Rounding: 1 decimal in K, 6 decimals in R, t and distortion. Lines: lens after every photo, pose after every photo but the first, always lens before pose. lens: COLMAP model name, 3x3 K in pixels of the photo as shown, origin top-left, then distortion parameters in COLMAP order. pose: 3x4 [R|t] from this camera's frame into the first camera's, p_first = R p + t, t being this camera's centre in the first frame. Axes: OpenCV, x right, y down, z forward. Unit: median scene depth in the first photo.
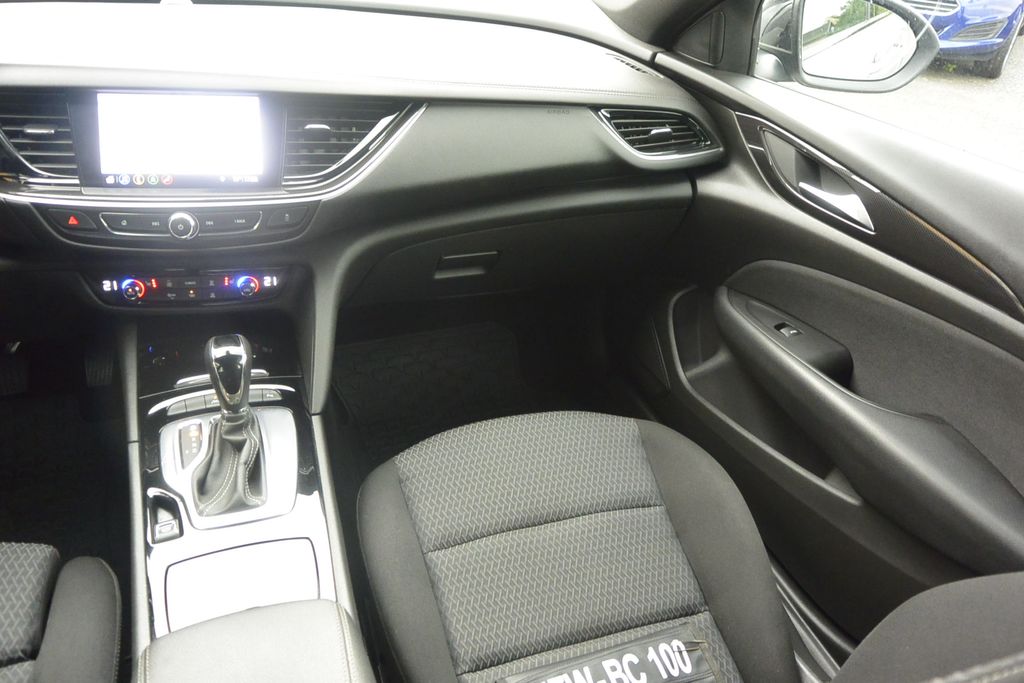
lens RADIAL K [[778.8, 0, 506.5], [0, 778.8, 336.8], [0, 0, 1]] dist [-0.002643, 0.008617]
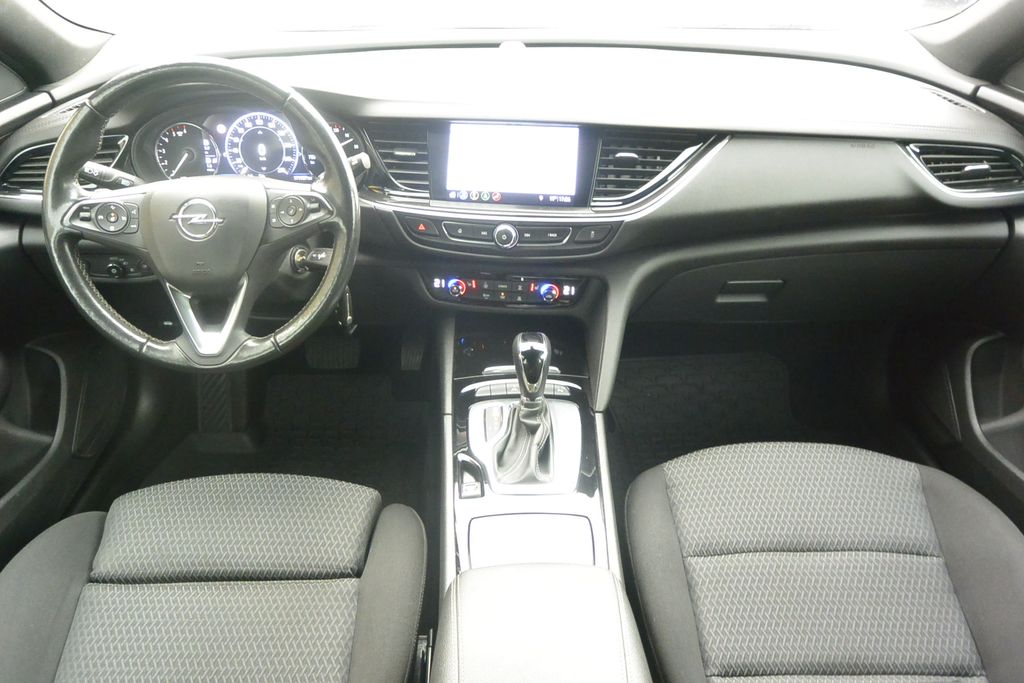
lens RADIAL K [[778.8, 0, 507.4], [0, 778.8, 337.8], [0, 0, 1]] dist [-0.002643, 0.008617]
pose [[0.942867, 0.097050, -0.318721, -0.024260], [-0.108307, 0.993959, -0.017742, 0.027707], [0.315074, 0.051248, 0.947683, -0.093467]]
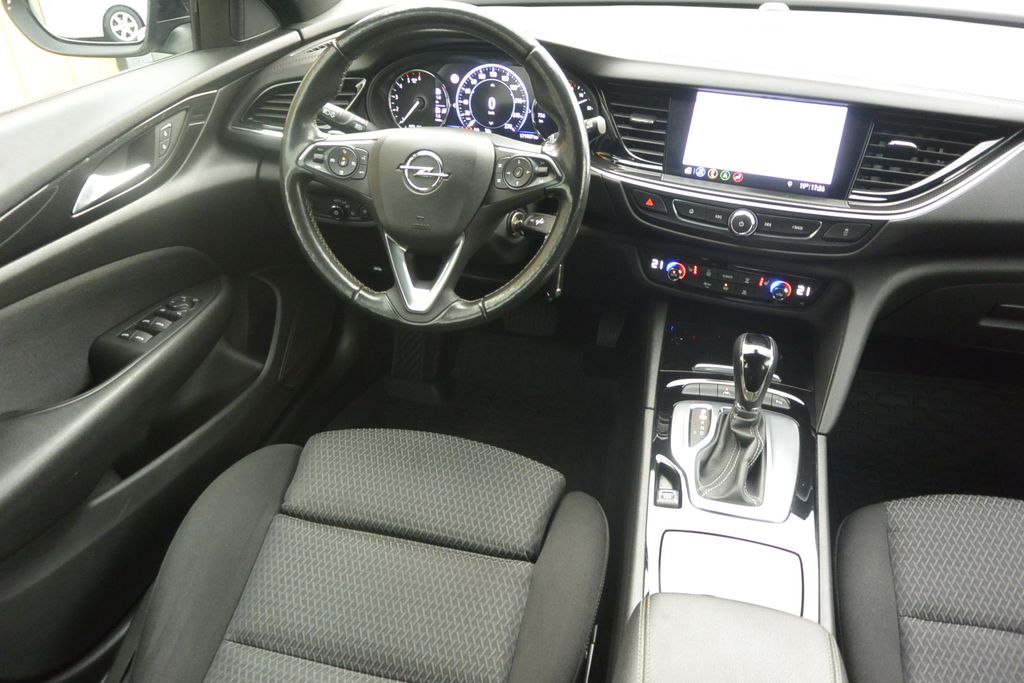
lens RADIAL K [[778.8, 0, 509.2], [0, 778.8, 337.0], [0, 0, 1]] dist [-0.002643, 0.008617]
pose [[0.824805, 0.241378, -0.511305, -0.096708], [-0.241506, 0.968054, 0.067419, 0.010467], [0.511244, 0.067876, 0.856751, -0.043321]]
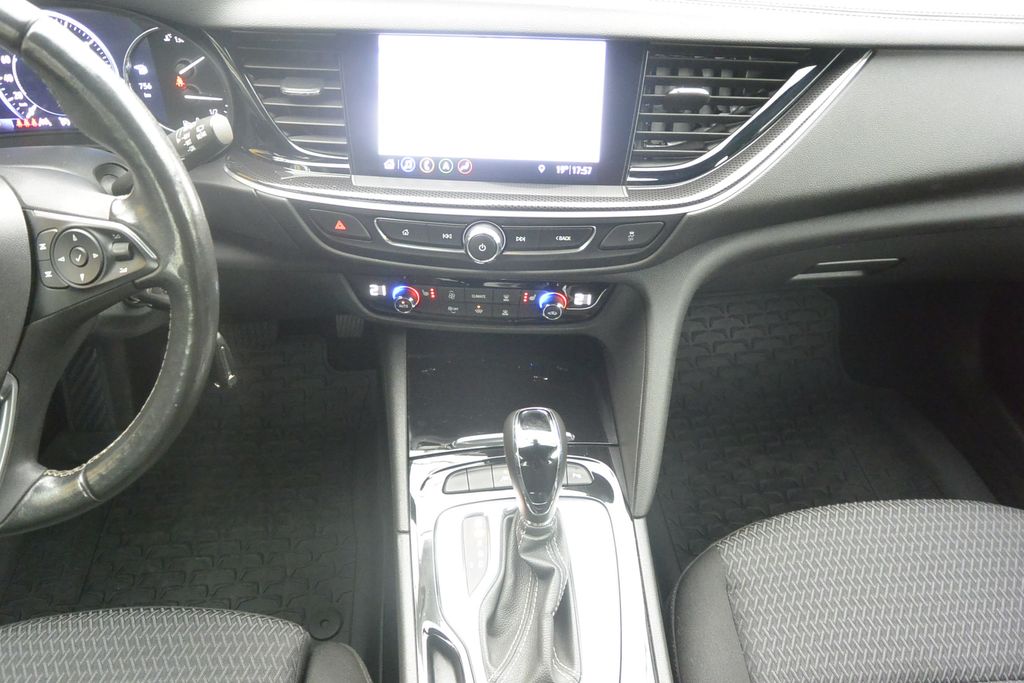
lens RADIAL K [[778.8, 0, 505.7], [0, 778.8, 339.1], [0, 0, 1]] dist [-0.002643, 0.008617]
pose [[0.961409, 0.132884, -0.240905, -0.207107], [-0.080849, 0.973419, 0.214287, -0.196037], [0.262976, -0.186541, 0.946597, 0.317202]]
